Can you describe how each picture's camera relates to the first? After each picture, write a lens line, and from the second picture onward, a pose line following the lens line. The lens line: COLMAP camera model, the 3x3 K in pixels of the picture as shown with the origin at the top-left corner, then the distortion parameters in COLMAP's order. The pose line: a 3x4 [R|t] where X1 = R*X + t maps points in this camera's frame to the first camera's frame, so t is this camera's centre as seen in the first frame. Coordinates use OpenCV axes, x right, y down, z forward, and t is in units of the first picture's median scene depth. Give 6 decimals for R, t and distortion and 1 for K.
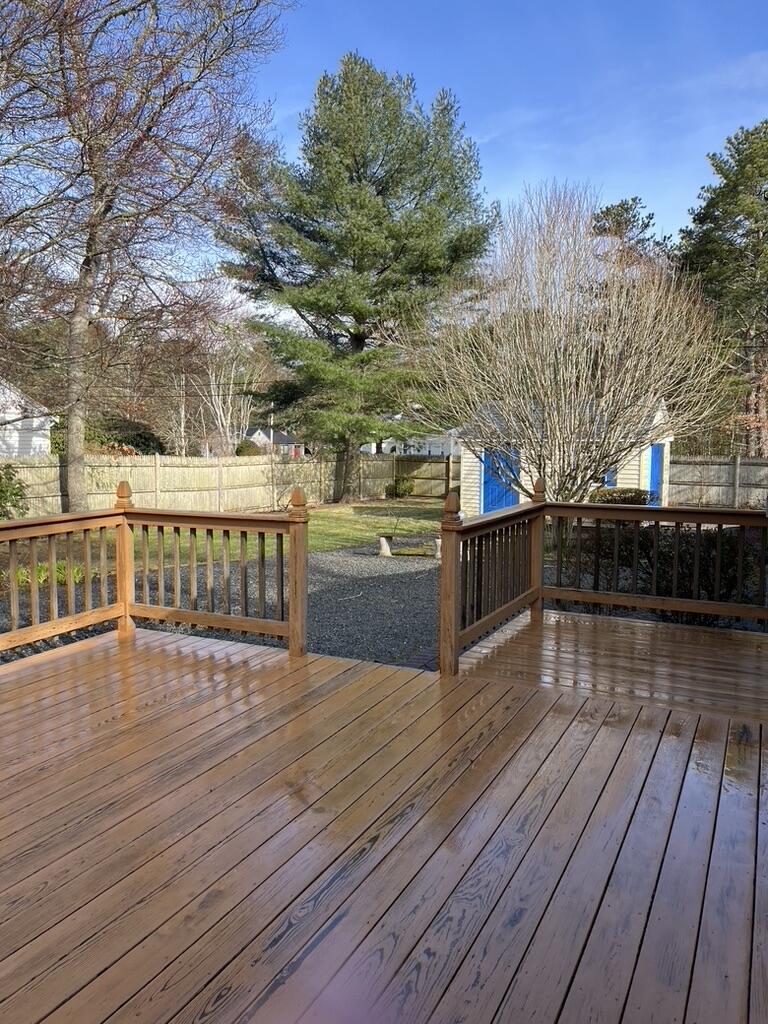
lens RADIAL K [[777.2, 0, 382.1], [0, 777.2, 510.4], [0, 0, 1]] dist [0.005159, 0.000054]
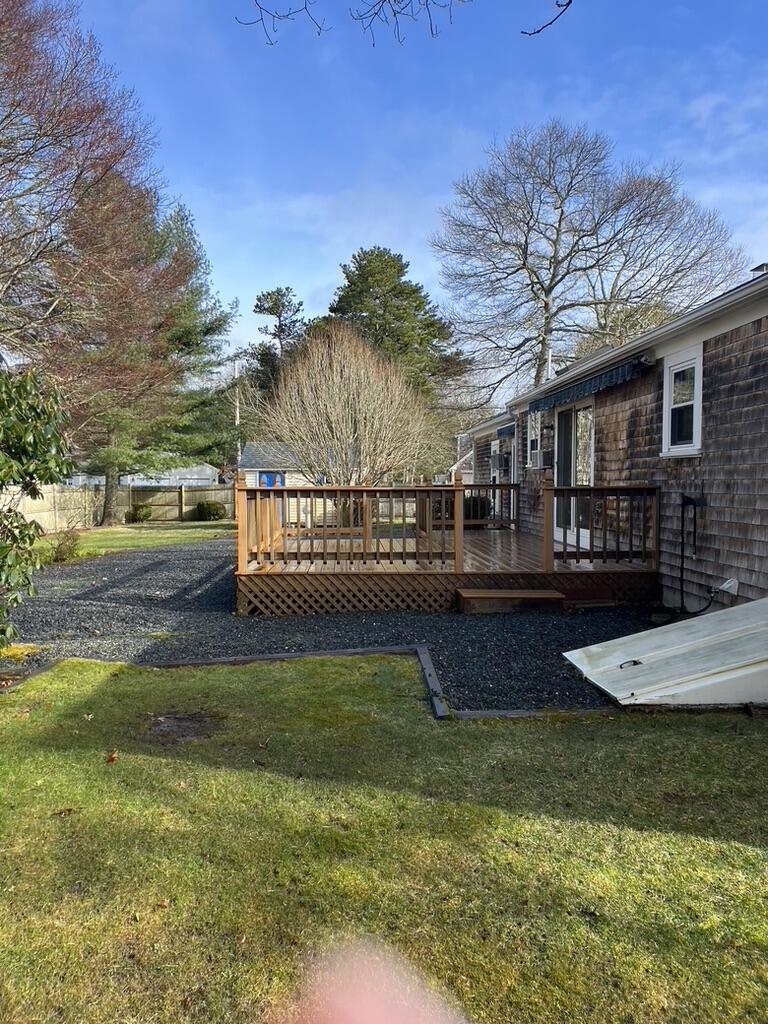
lens RADIAL K [[777.2, 0, 383.8], [0, 777.2, 512.7], [0, 0, 1]] dist [0.005159, 0.000054]
pose [[0.865678, -0.022262, 0.500107, -0.205433], [0.047899, 0.998111, -0.038483, 0.028217], [-0.498305, 0.057269, 0.865108, -0.182610]]
